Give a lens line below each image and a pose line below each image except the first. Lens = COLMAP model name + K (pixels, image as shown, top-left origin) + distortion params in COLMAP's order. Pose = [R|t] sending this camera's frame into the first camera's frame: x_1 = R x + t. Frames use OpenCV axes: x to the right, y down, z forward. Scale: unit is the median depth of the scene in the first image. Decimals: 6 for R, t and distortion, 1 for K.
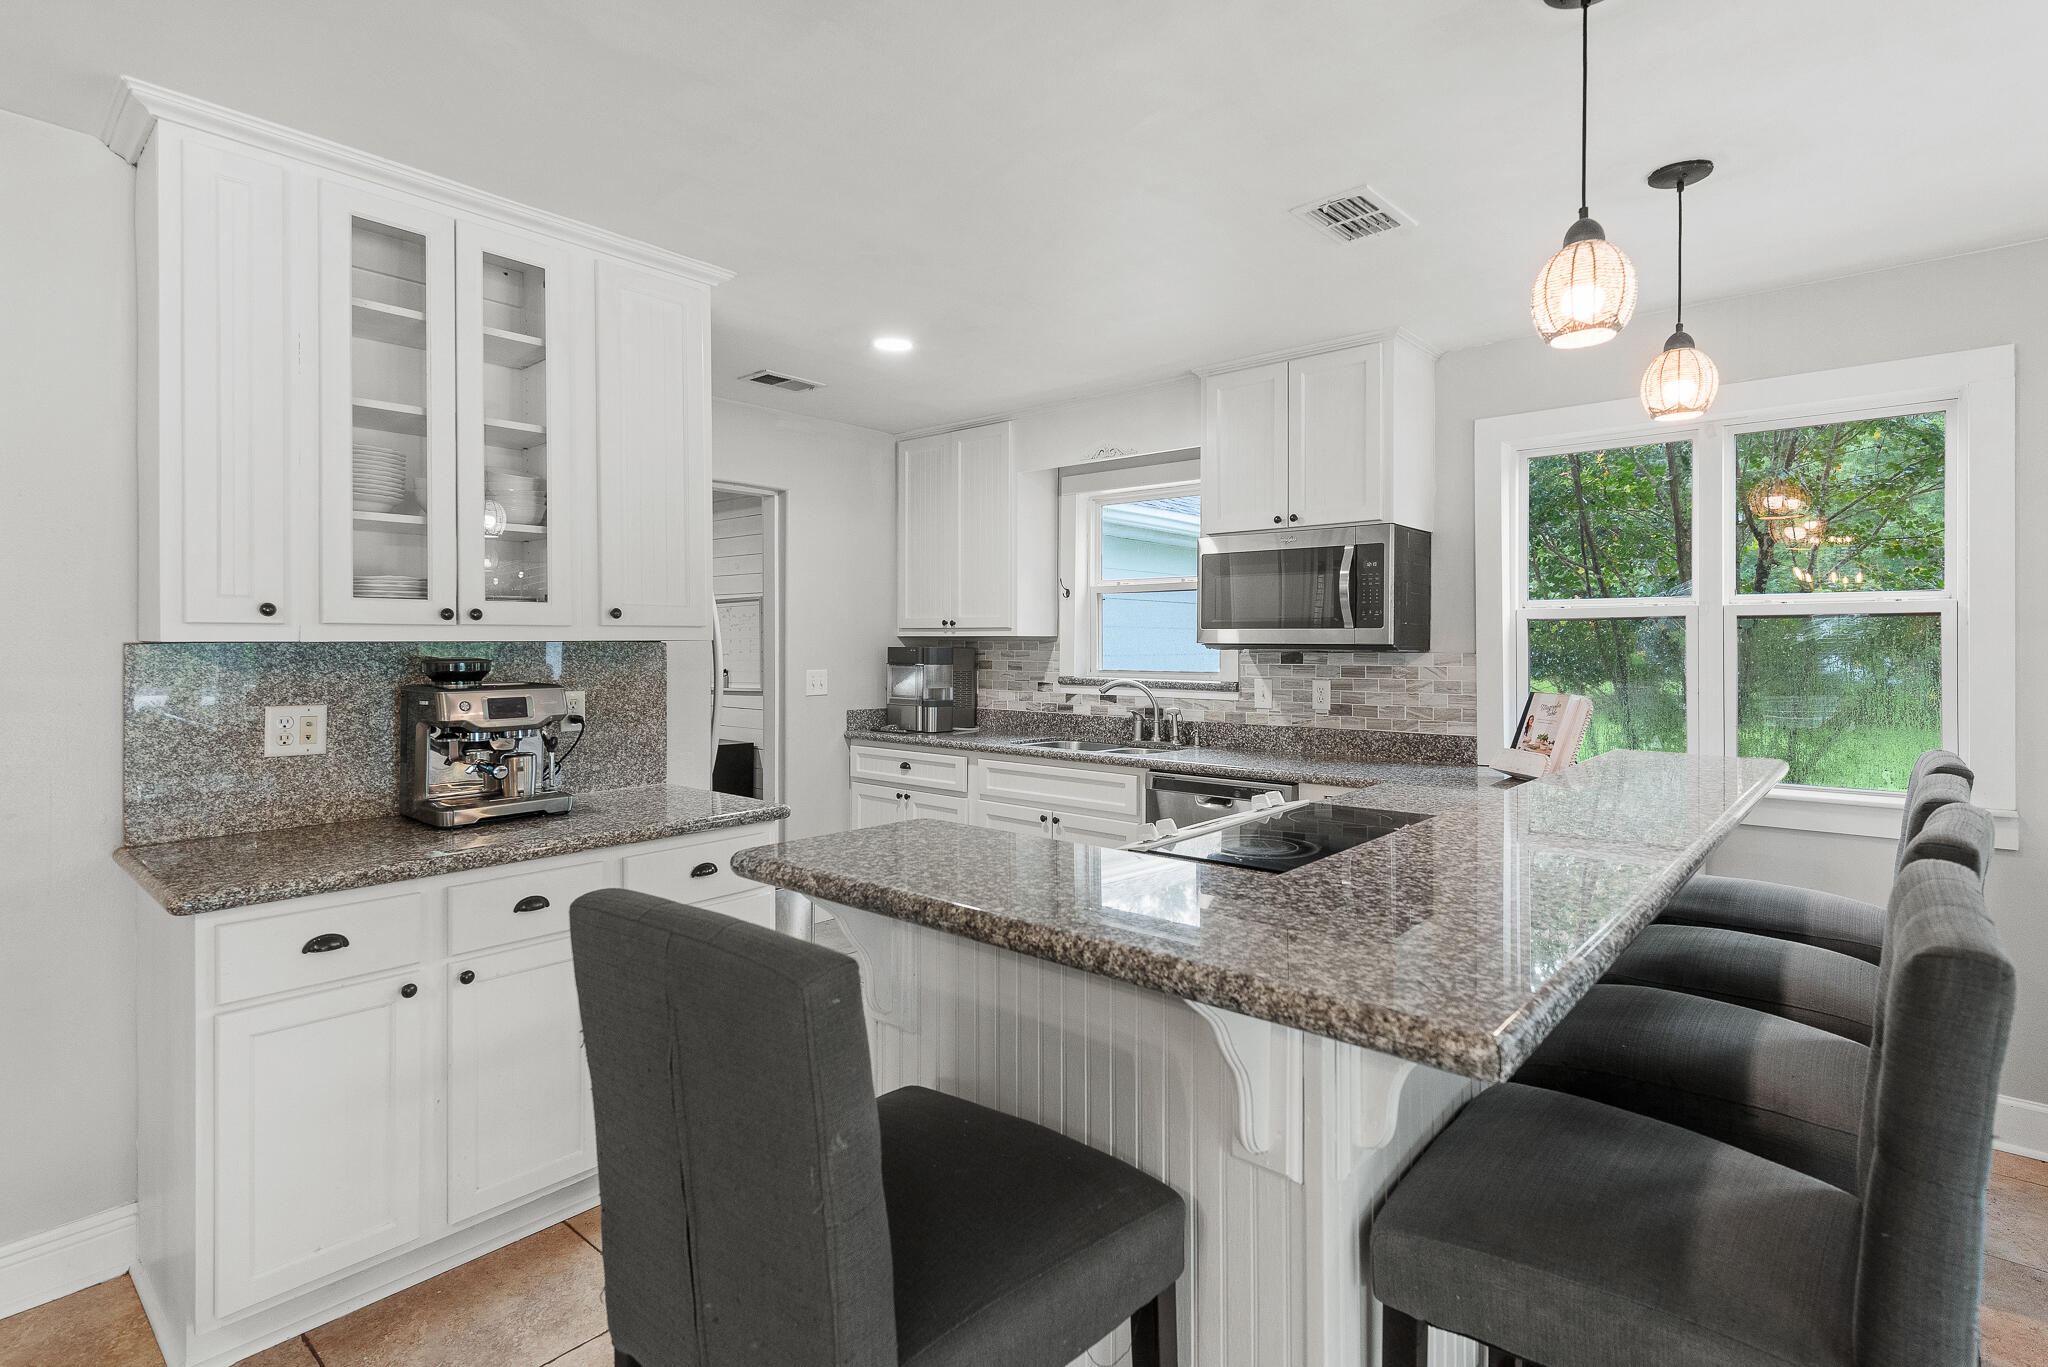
lens RADIAL K [[1010.7, 0, 984.0], [0, 1010.7, 640.9], [0, 0, 1]] dist [0.022317, 0.000348]
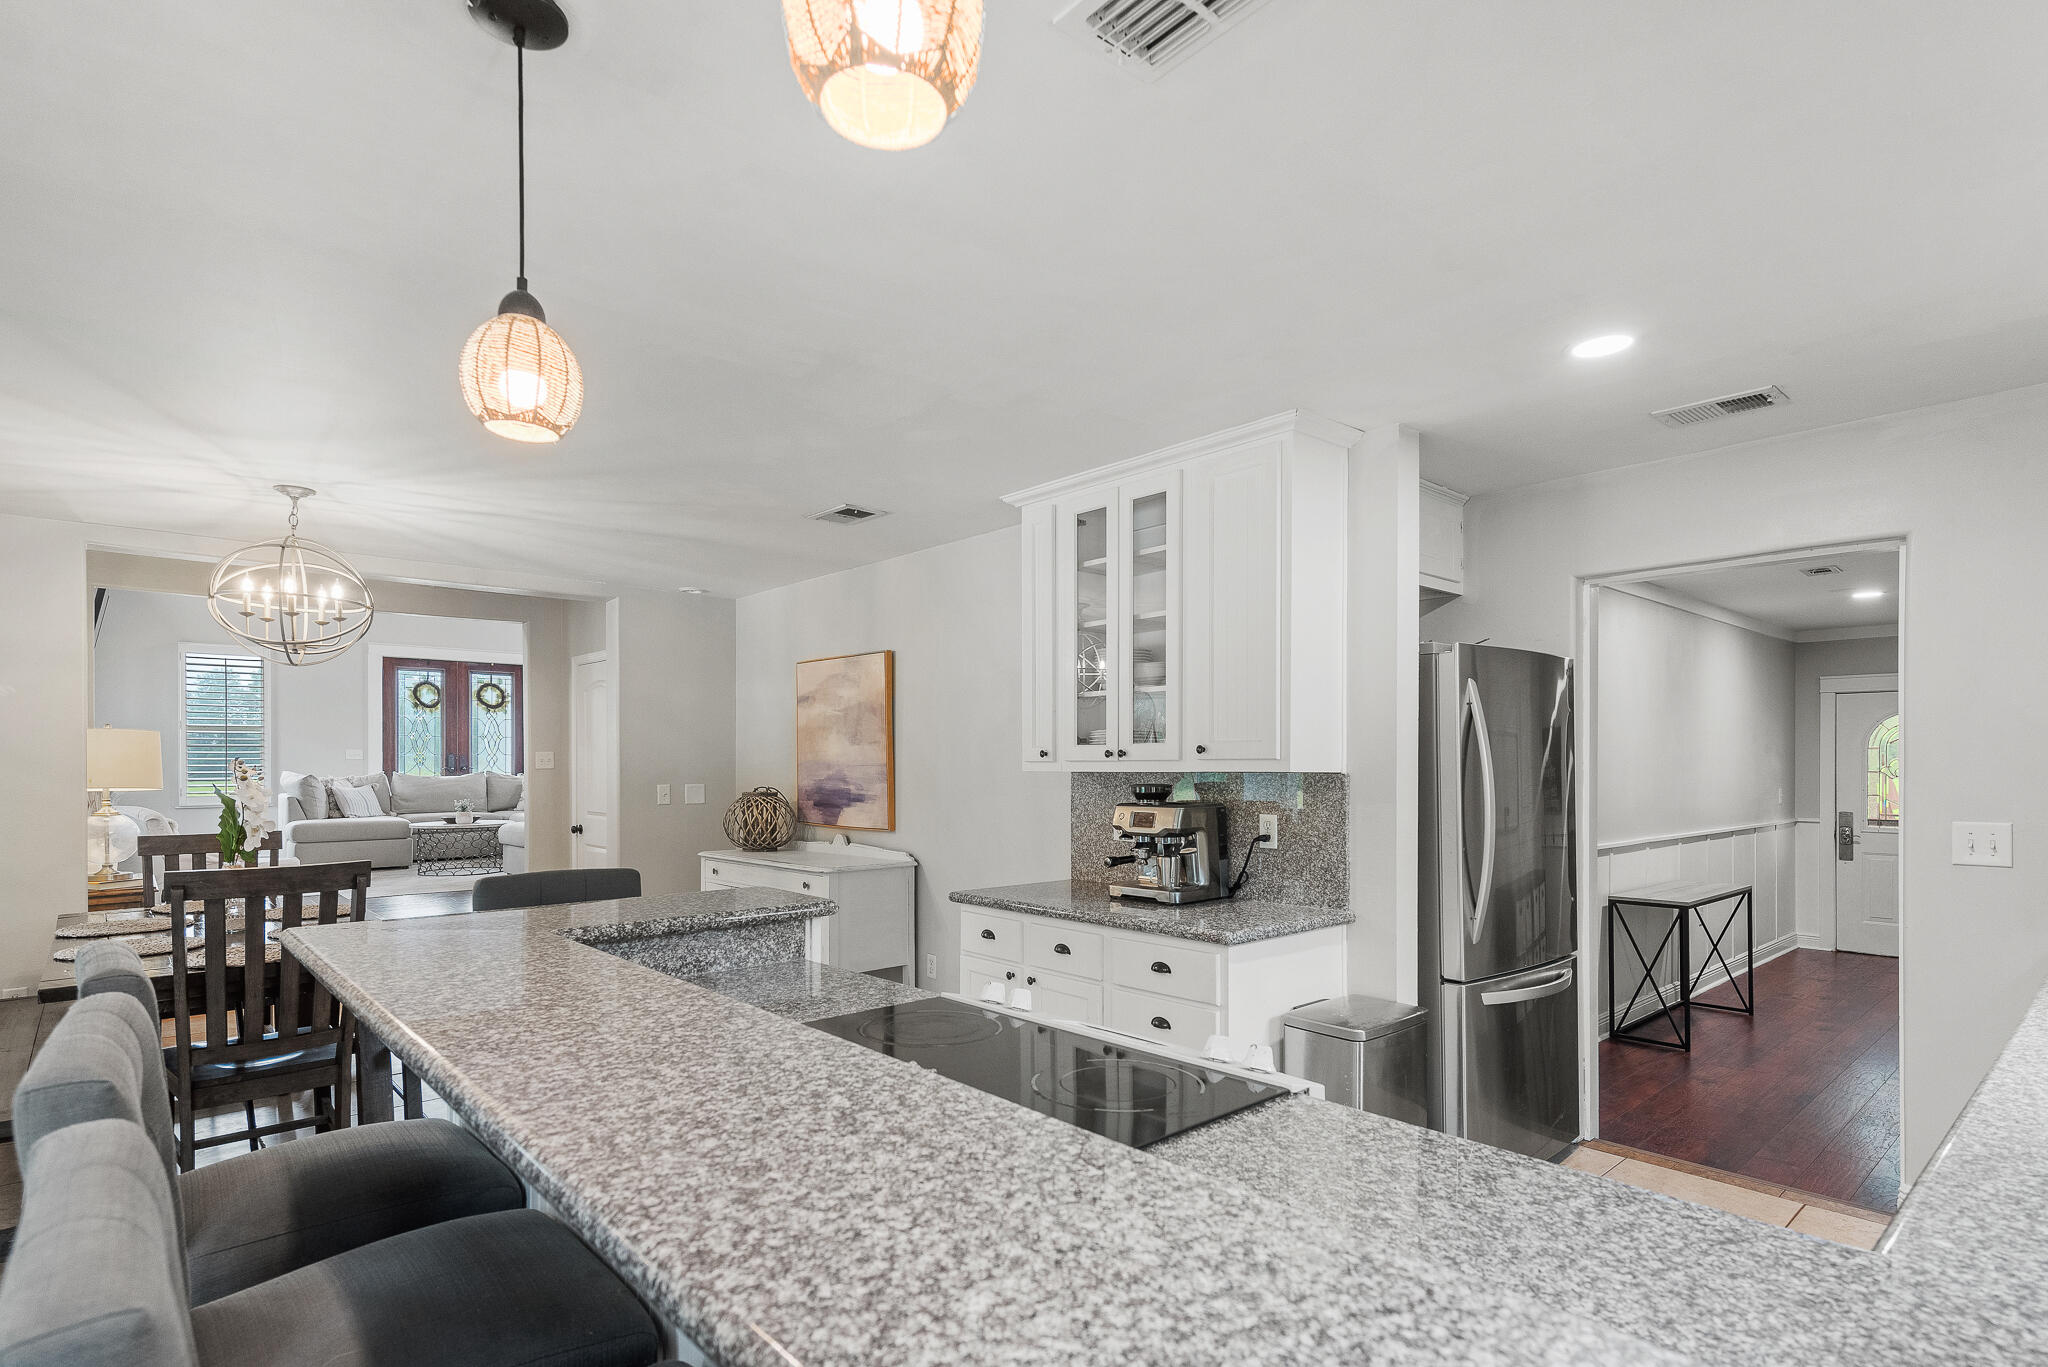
lens RADIAL K [[1010.7, 0, 1030.7], [0, 1010.7, 769.3], [0, 0, 1]] dist [0.022317, 0.000348]
pose [[-0.086798, 0.002841, -0.996222, 0.605352], [0.000339, 0.999996, 0.002823, -0.004659], [0.996226, -0.000093, -0.086798, 0.637784]]
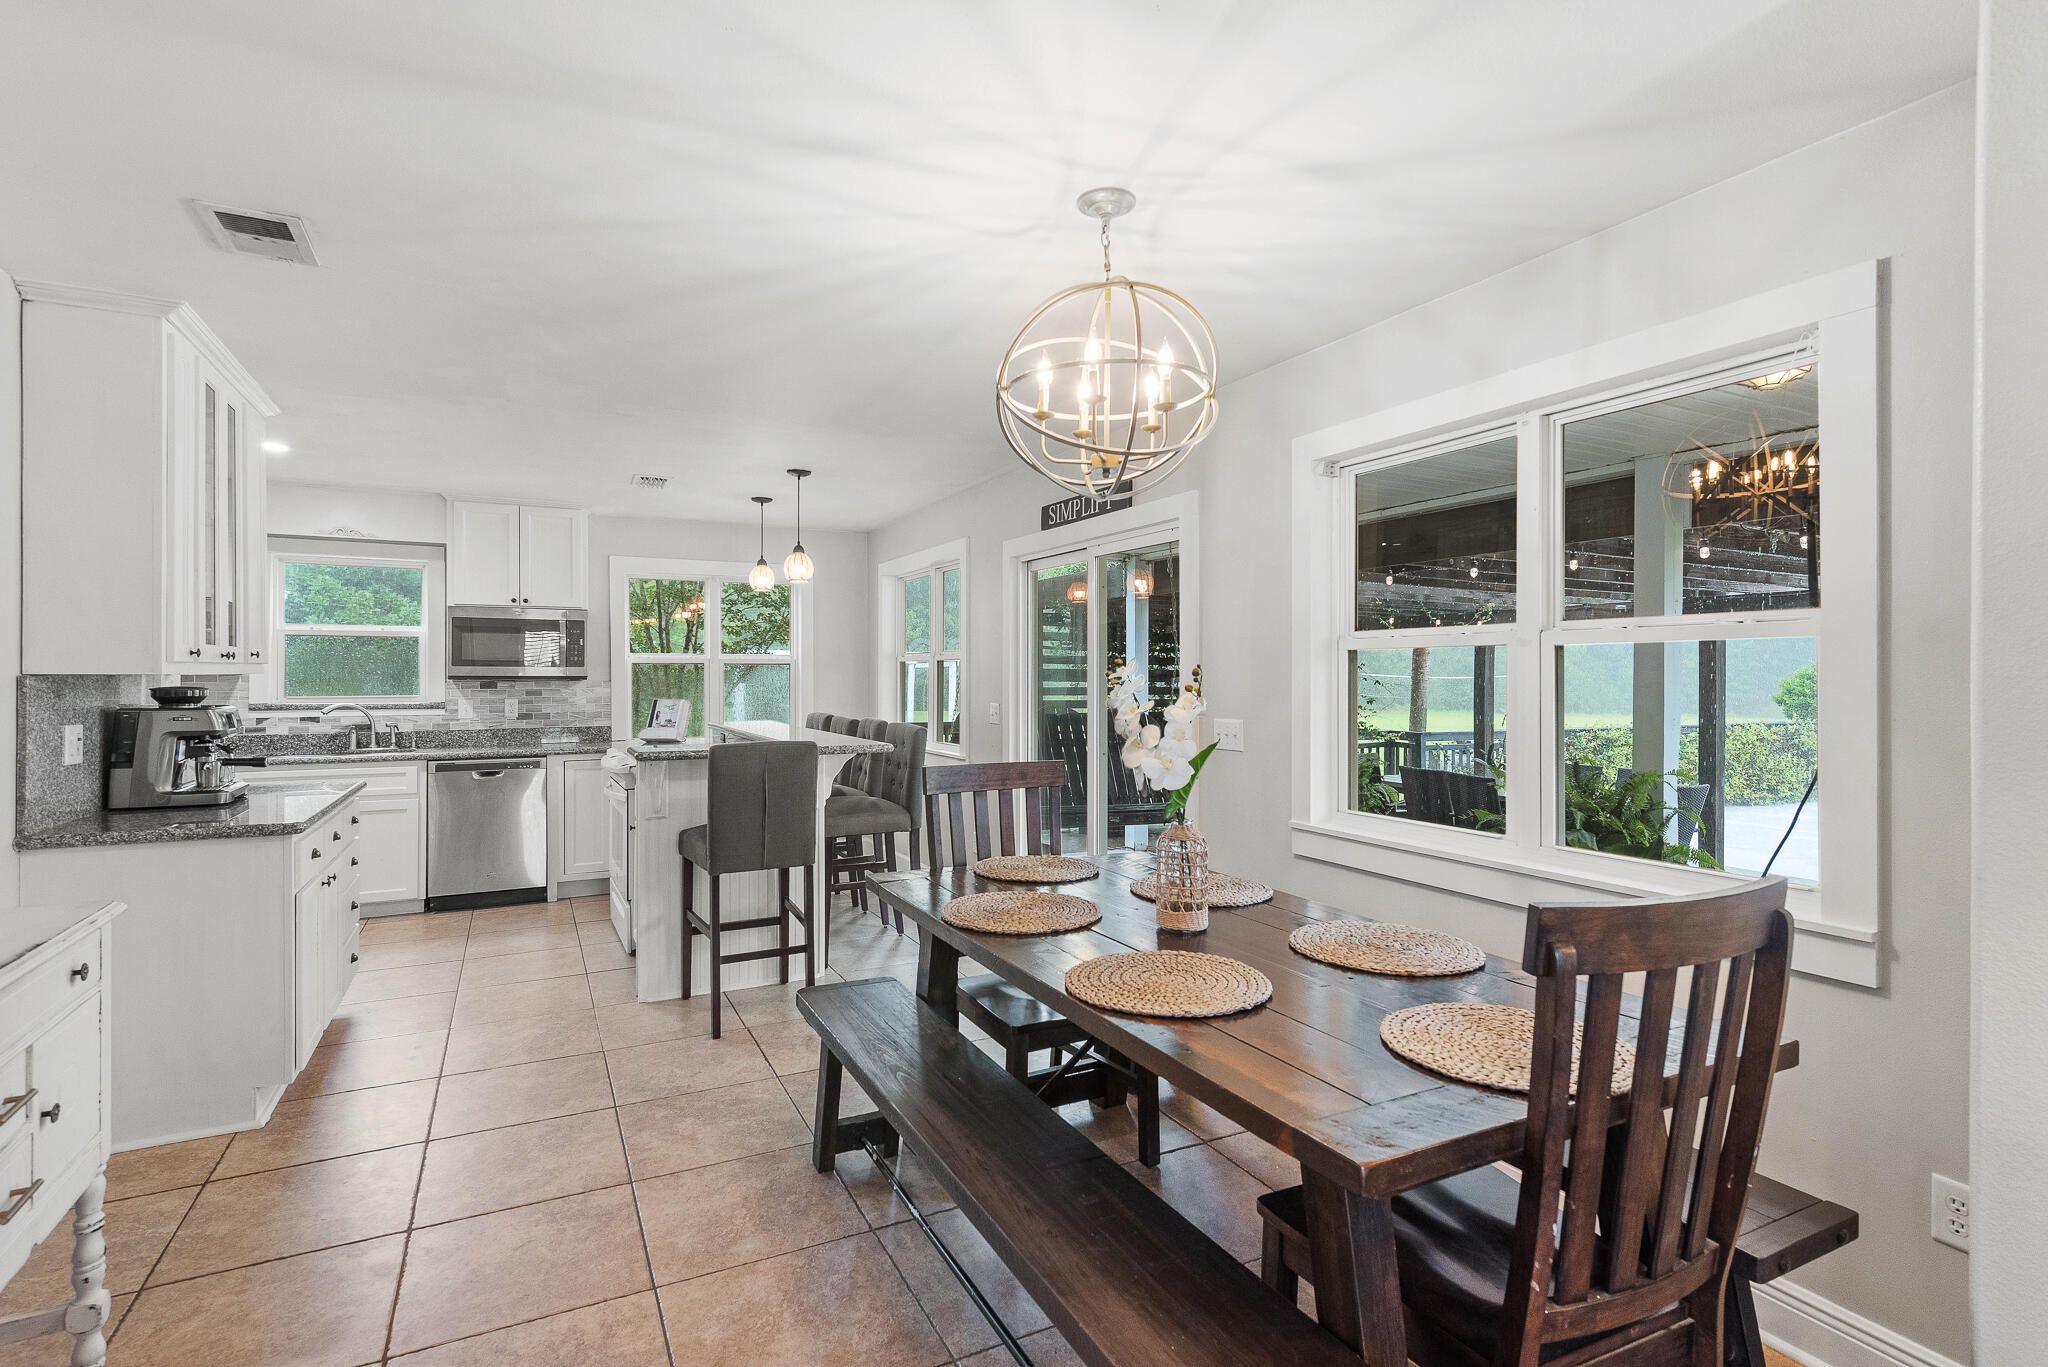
lens RADIAL K [[991.6, 0, 1028.1], [0, 991.6, 667.5], [0, 0, 1]] dist [0.021889, -0.000291]
pose [[0.357348, 0.007026, 0.933945, -0.928031], [-0.001746, 0.999975, -0.006854, -0.001210], [-0.933970, 0.000819, 0.357351, -0.360153]]
